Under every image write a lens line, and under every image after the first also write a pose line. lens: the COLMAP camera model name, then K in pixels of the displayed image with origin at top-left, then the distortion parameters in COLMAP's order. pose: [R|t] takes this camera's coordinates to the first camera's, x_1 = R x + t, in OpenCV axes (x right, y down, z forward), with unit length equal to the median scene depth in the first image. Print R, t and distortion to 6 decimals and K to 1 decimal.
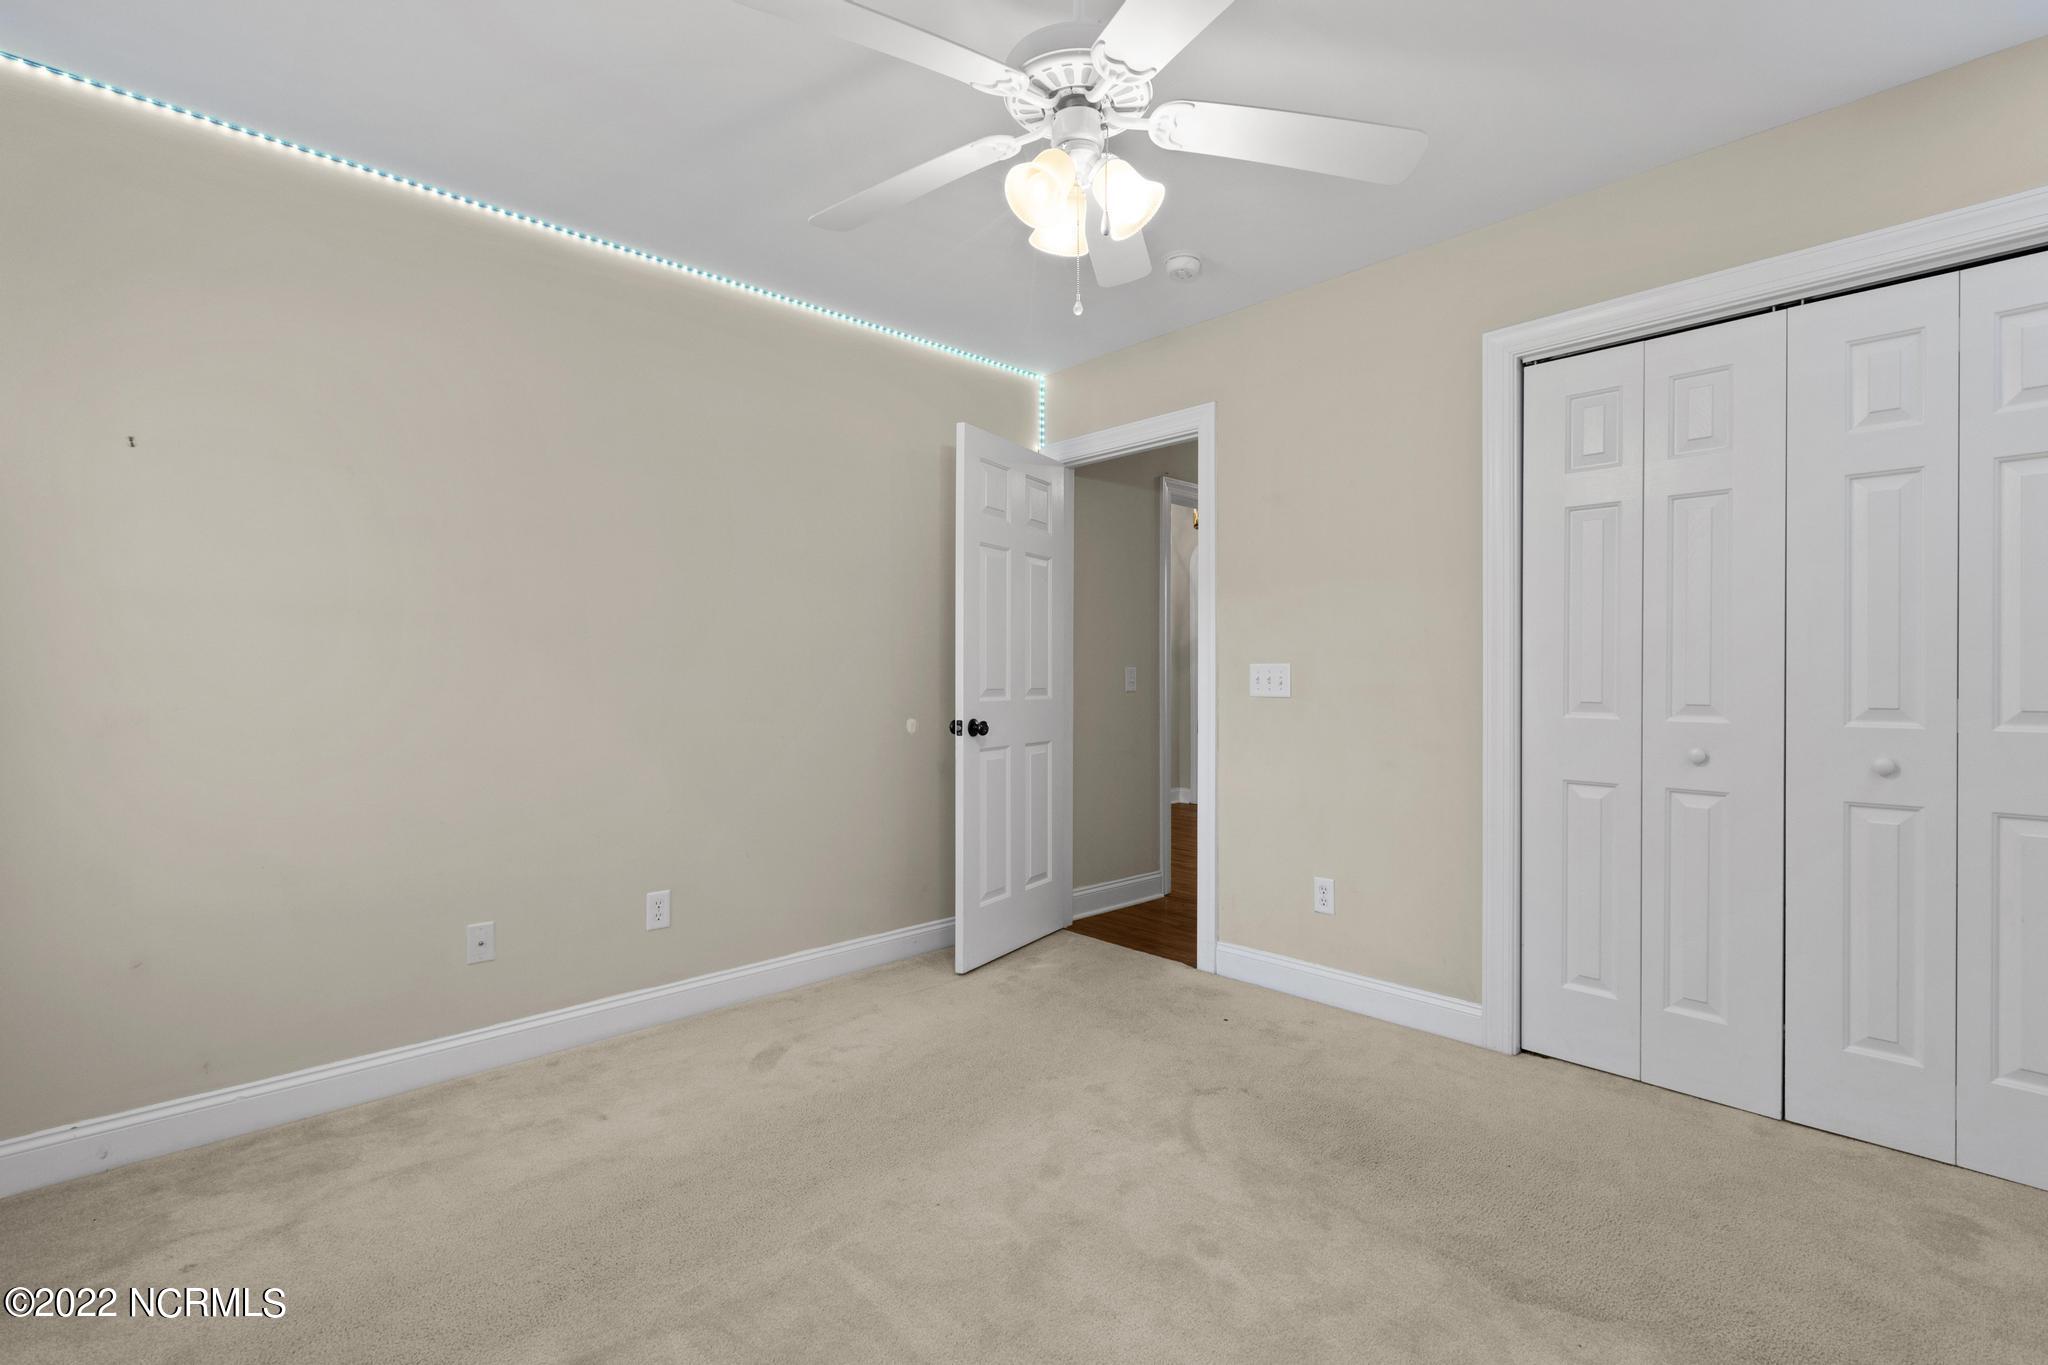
lens RADIAL K [[931.0, 0, 1024.0], [0, 931.0, 682.5], [0, 0, 1]] dist [0.033142, 0.000016]
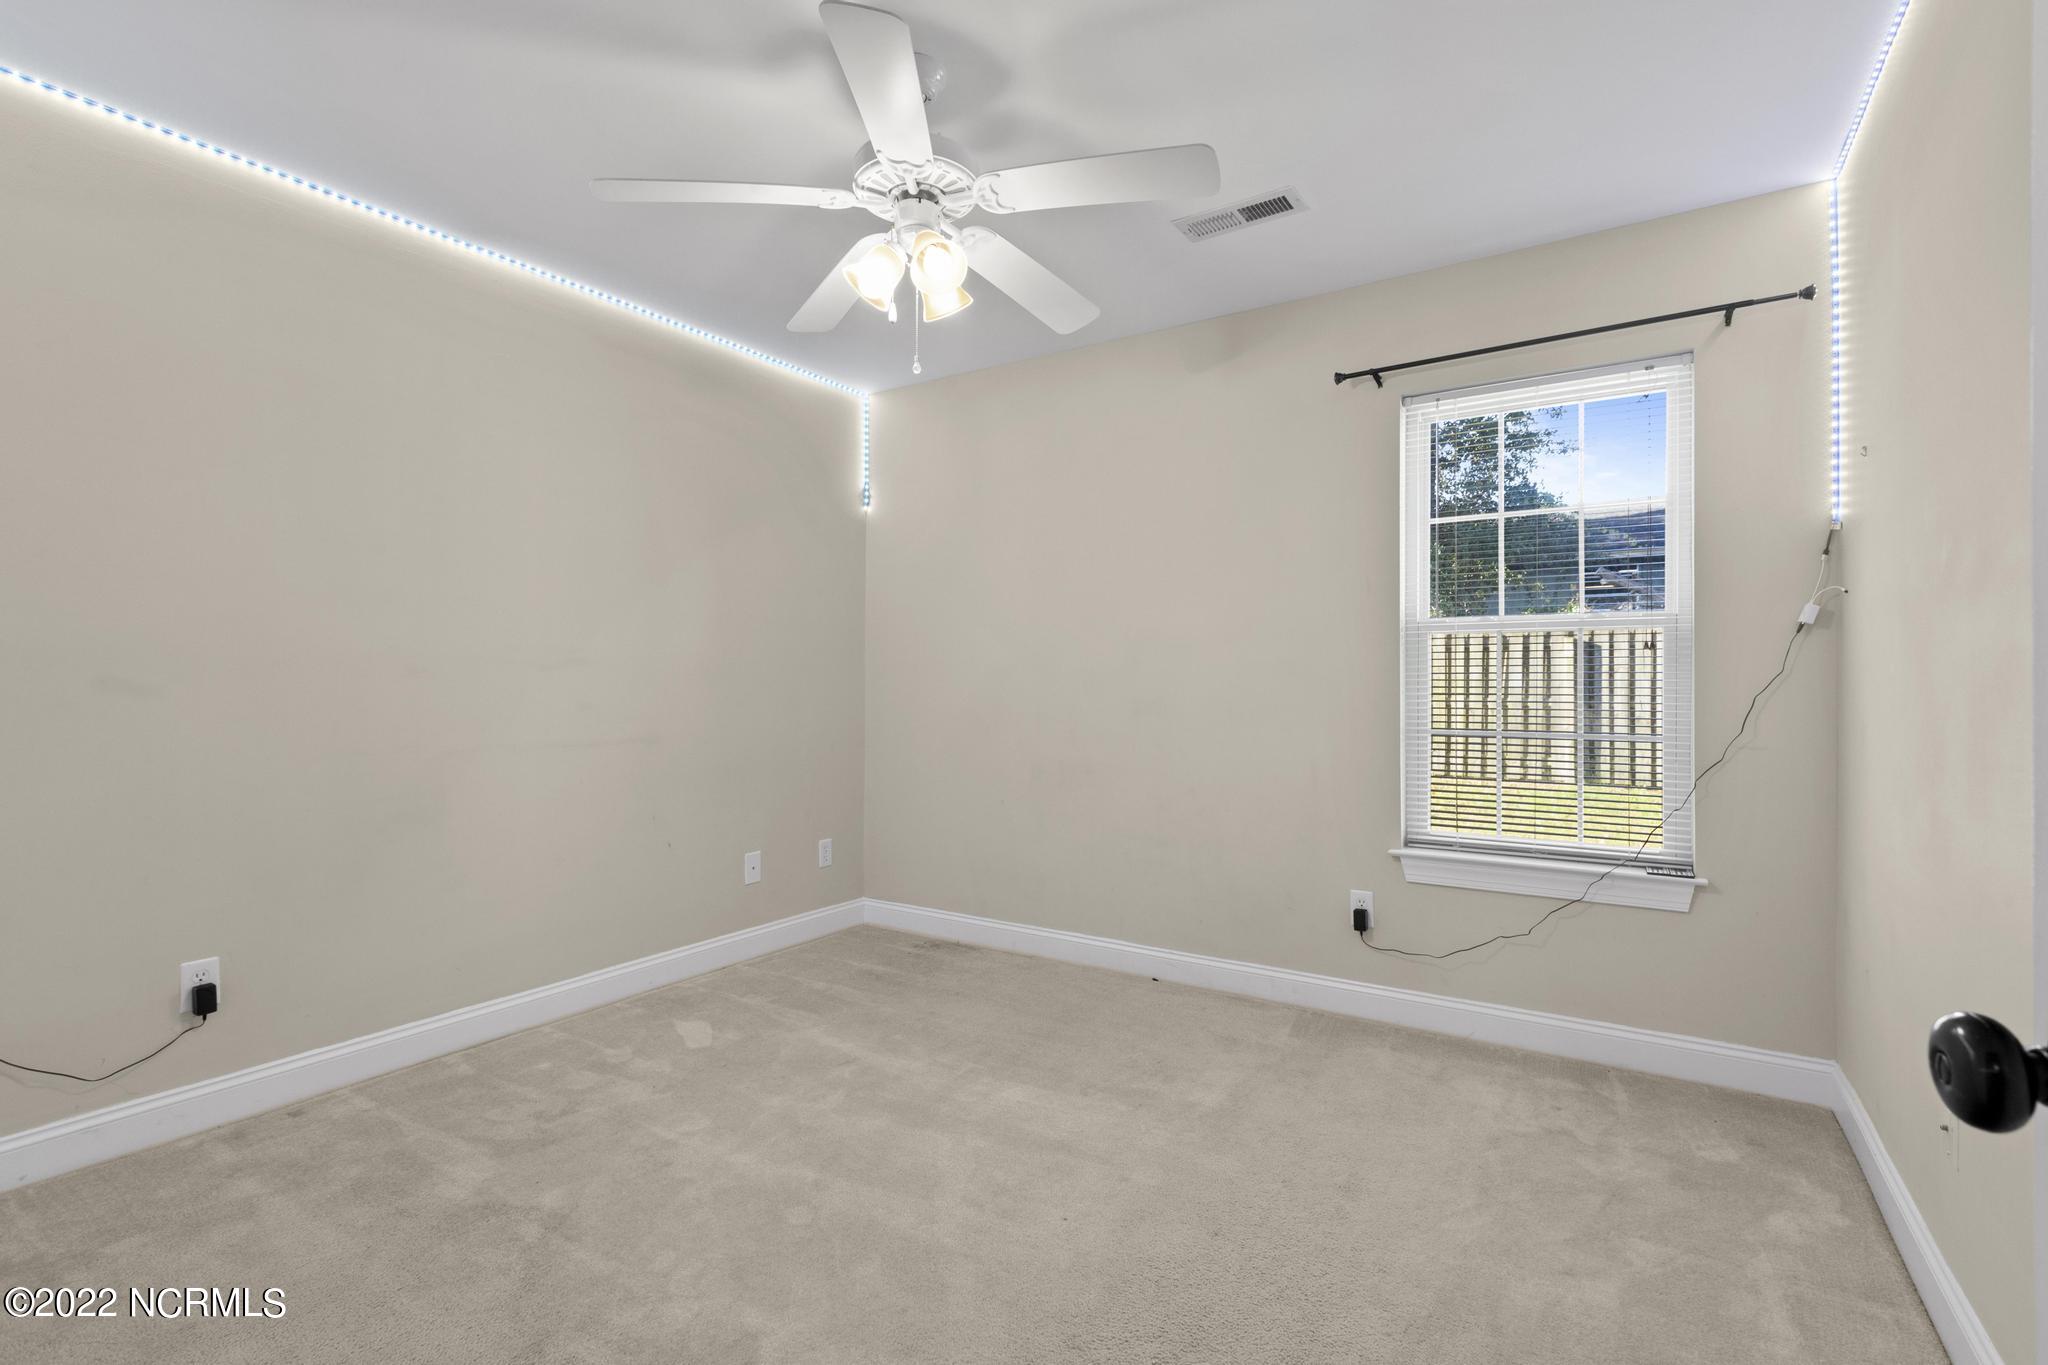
lens RADIAL K [[930.2, 0, 1024.0], [0, 930.2, 682.5], [0, 0, 1]] dist [0.020104, 0.000197]
pose [[0.972113, 0.004375, 0.234474, -0.167035], [-0.002562, 0.999964, -0.008035, 0.001660], [-0.234501, 0.007210, 0.972089, -0.152222]]
